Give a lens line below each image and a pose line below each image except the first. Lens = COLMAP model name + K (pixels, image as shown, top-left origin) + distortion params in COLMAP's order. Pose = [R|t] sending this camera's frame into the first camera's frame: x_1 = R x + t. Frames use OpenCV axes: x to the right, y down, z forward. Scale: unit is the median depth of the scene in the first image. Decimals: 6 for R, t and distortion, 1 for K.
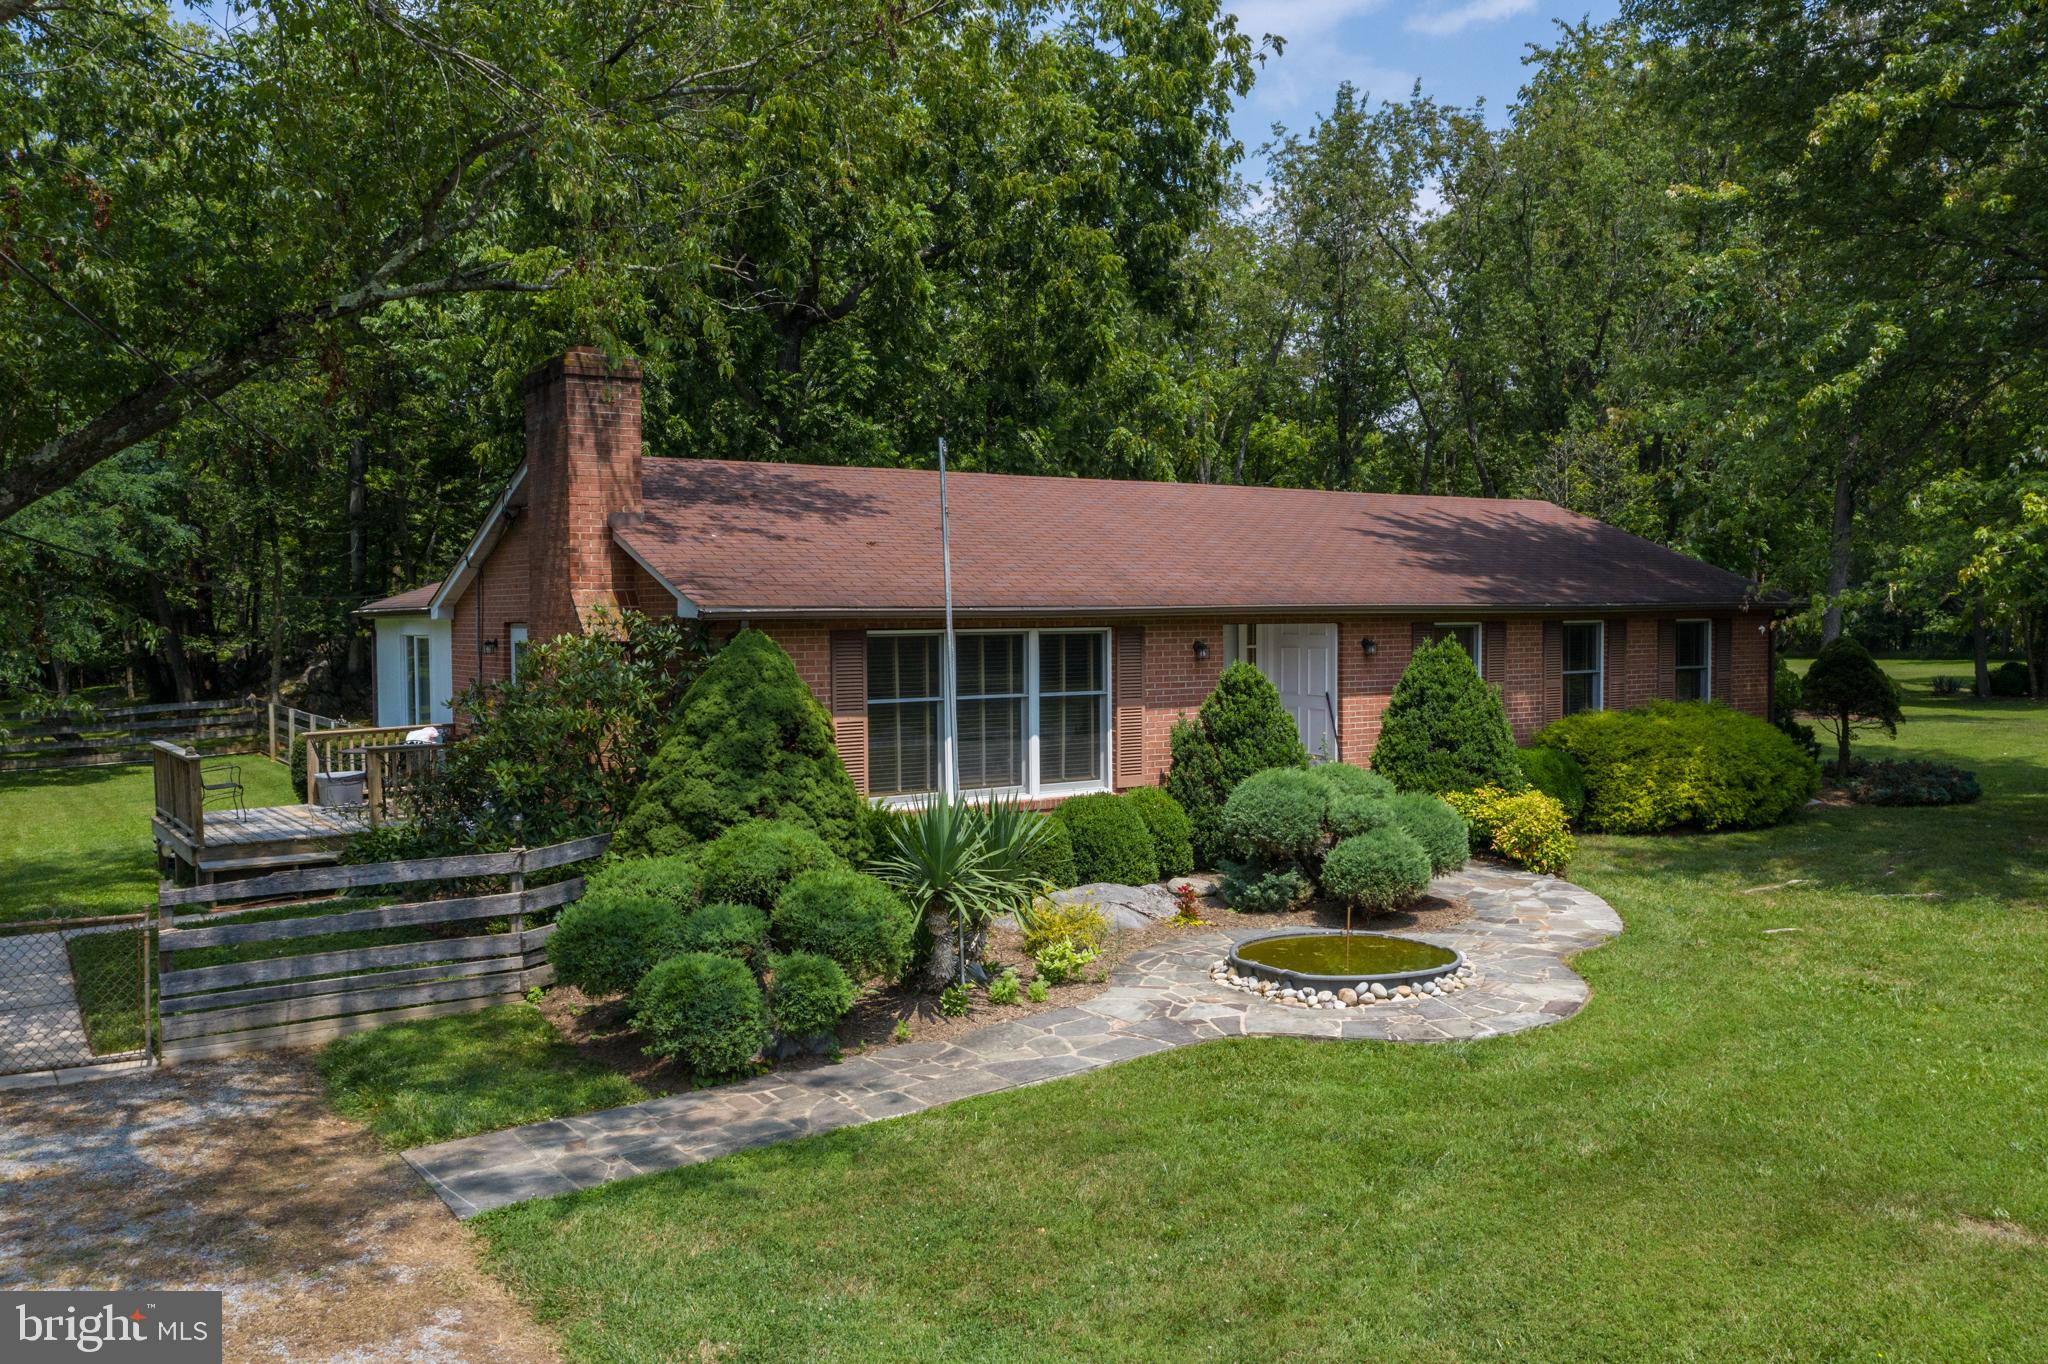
lens RADIAL K [[1602.7, 0, 1091.3], [0, 1602.7, 635.7], [0, 0, 1]] dist [-0.018655, 0.009073]
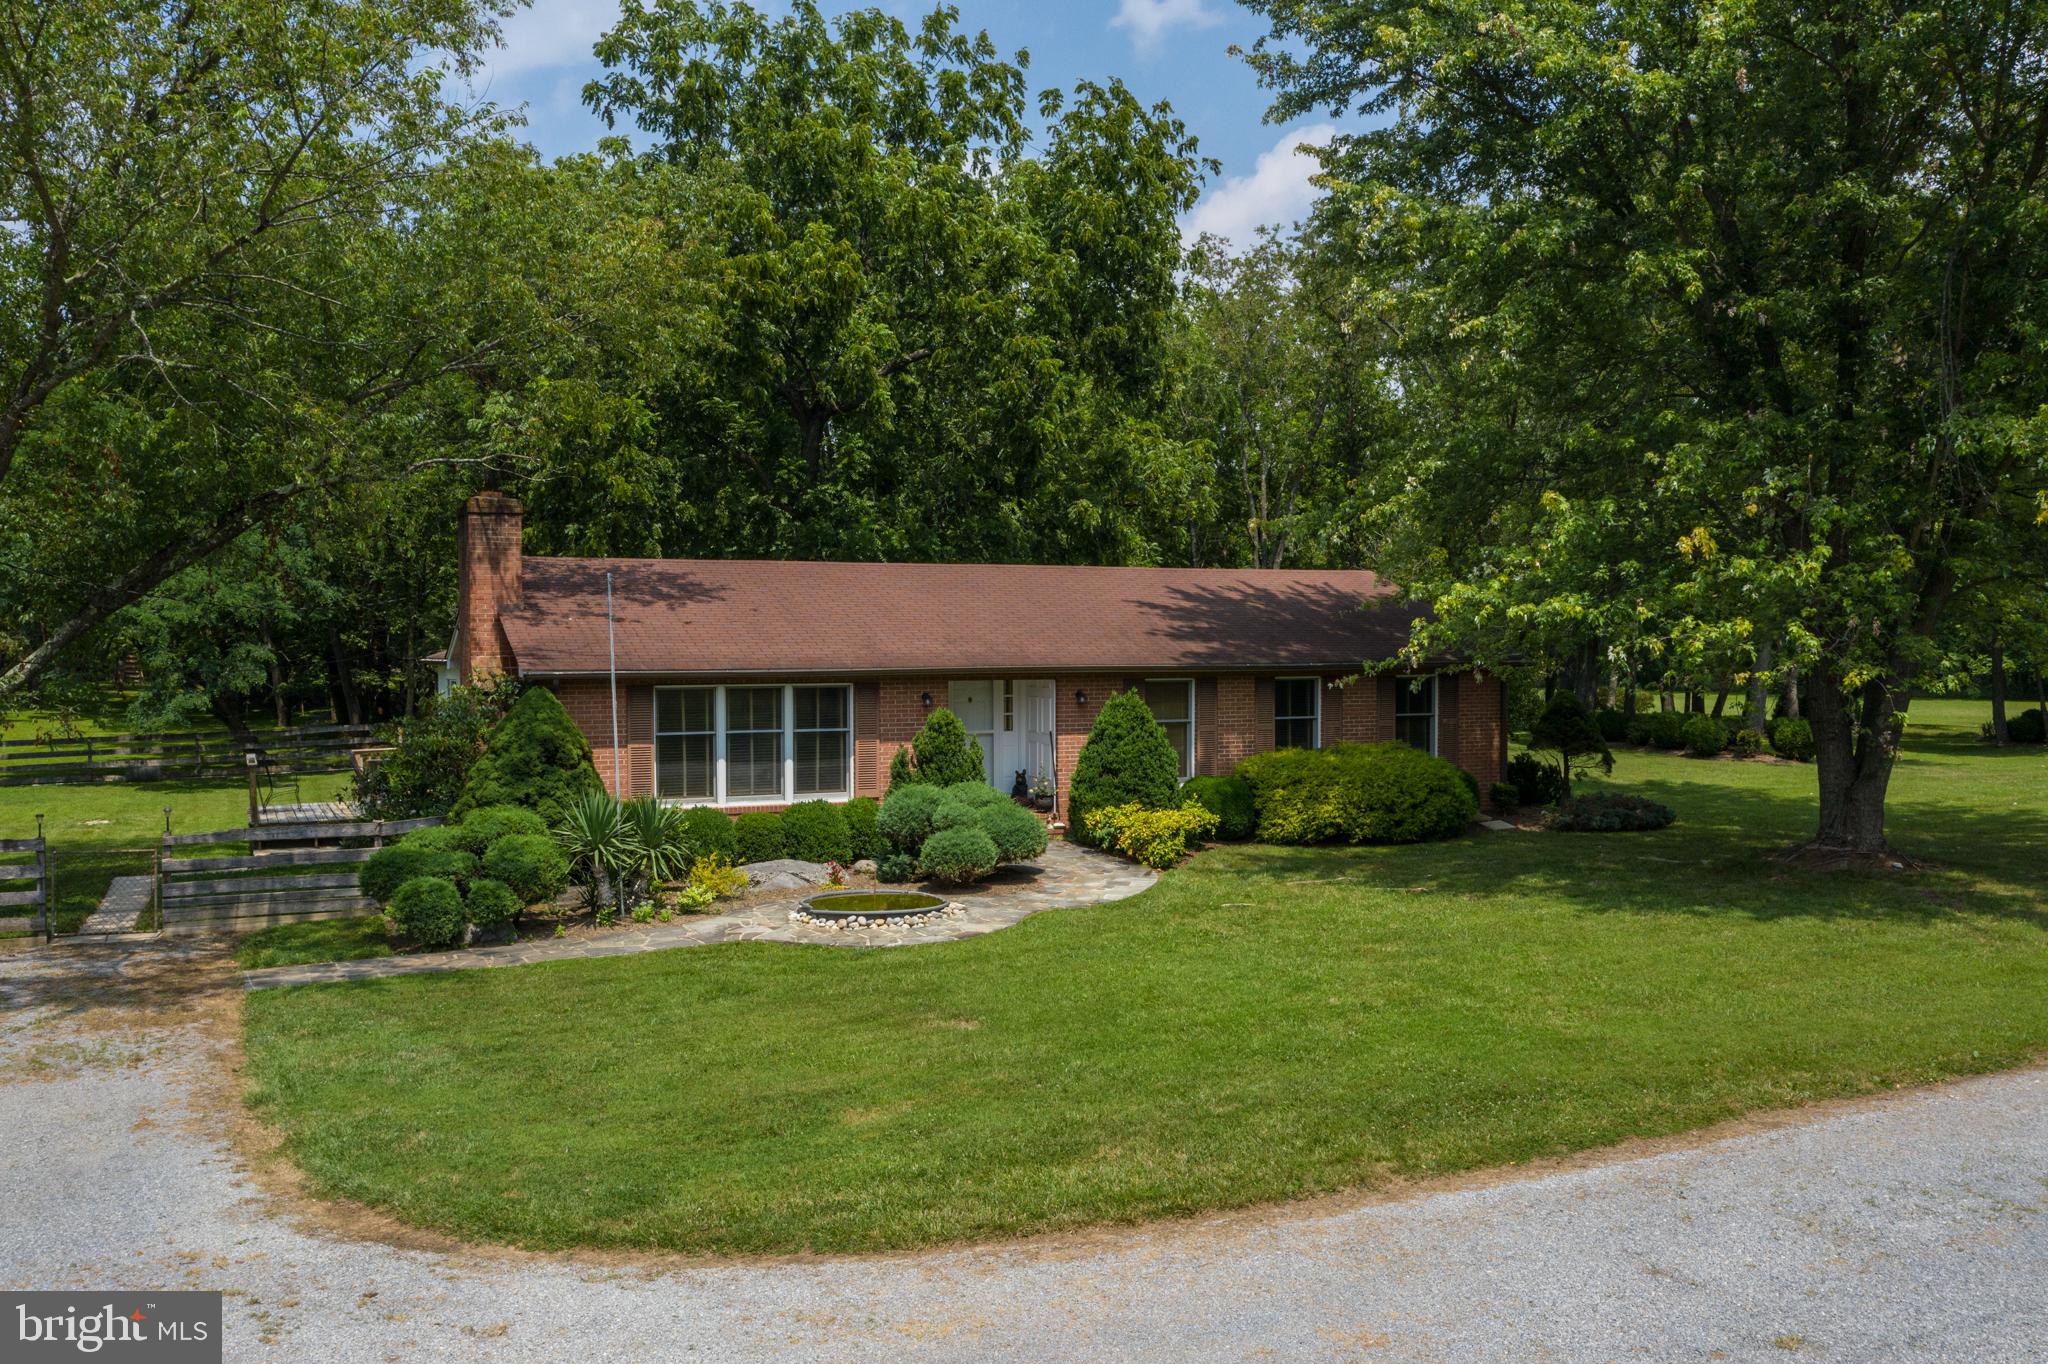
lens RADIAL K [[1602.7, 0, 1027.9], [0, 1602.7, 667.1], [0, 0, 1]] dist [-0.018655, 0.009073]
pose [[0.986443, 0.007153, -0.163951, 0.421197], [-0.007118, 0.999974, 0.000798, -0.022932], [0.163953, 0.000380, 0.986468, -0.378613]]
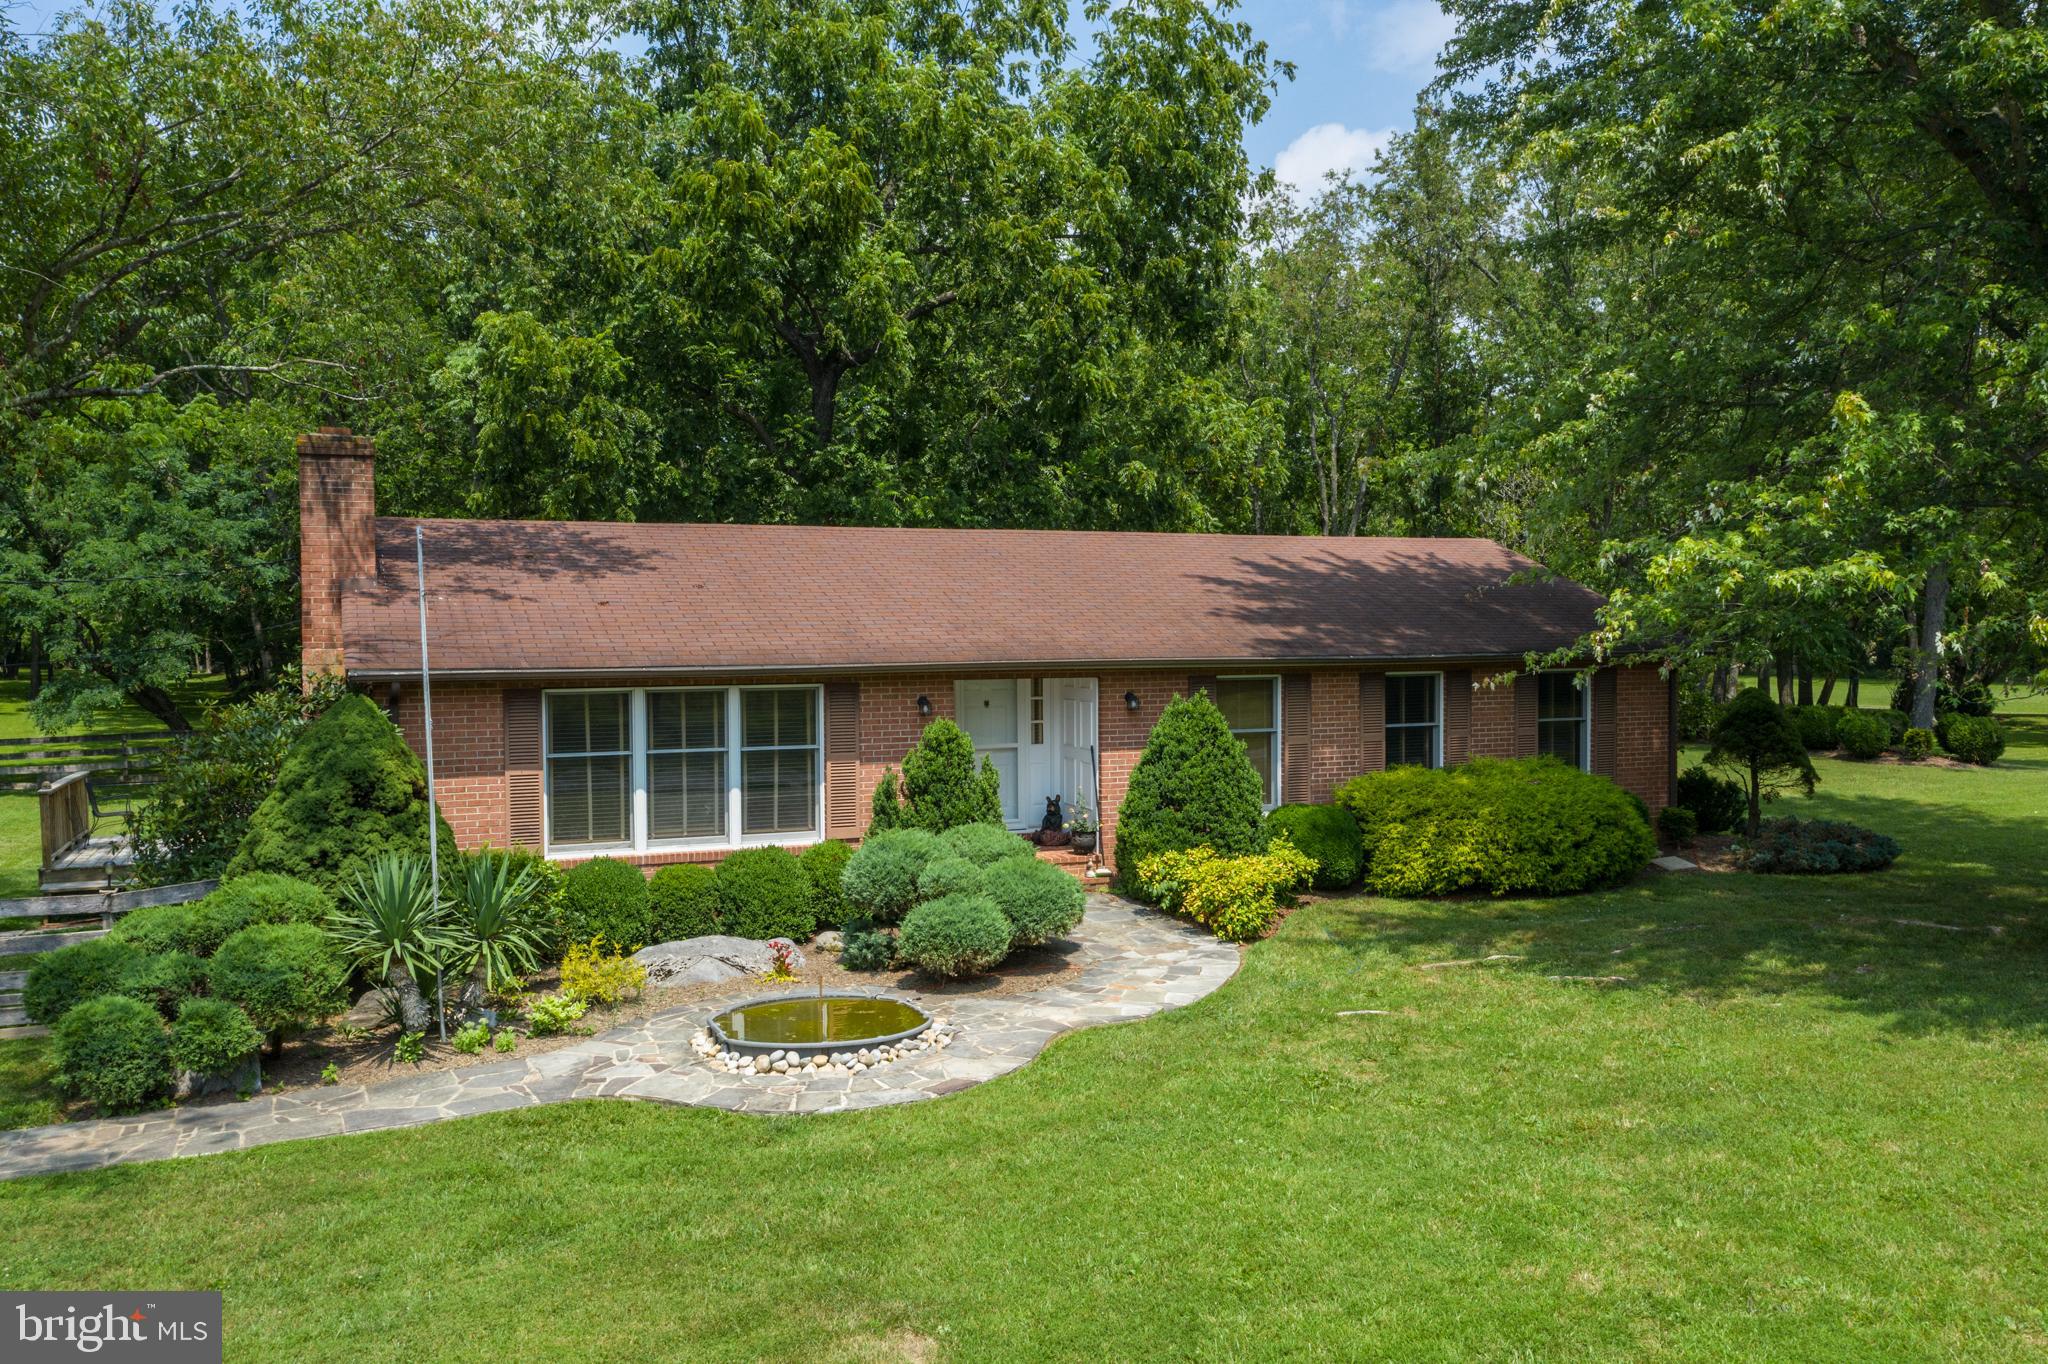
lens RADIAL K [[1602.7, 0, 1047.6], [0, 1602.7, 649.6], [0, 0, 1]] dist [-0.018655, 0.009073]
pose [[0.982660, 0.004434, -0.185363, 0.372045], [-0.004562, 0.999990, -0.000259, -0.029619], [0.185360, 0.001100, 0.982670, 0.013140]]
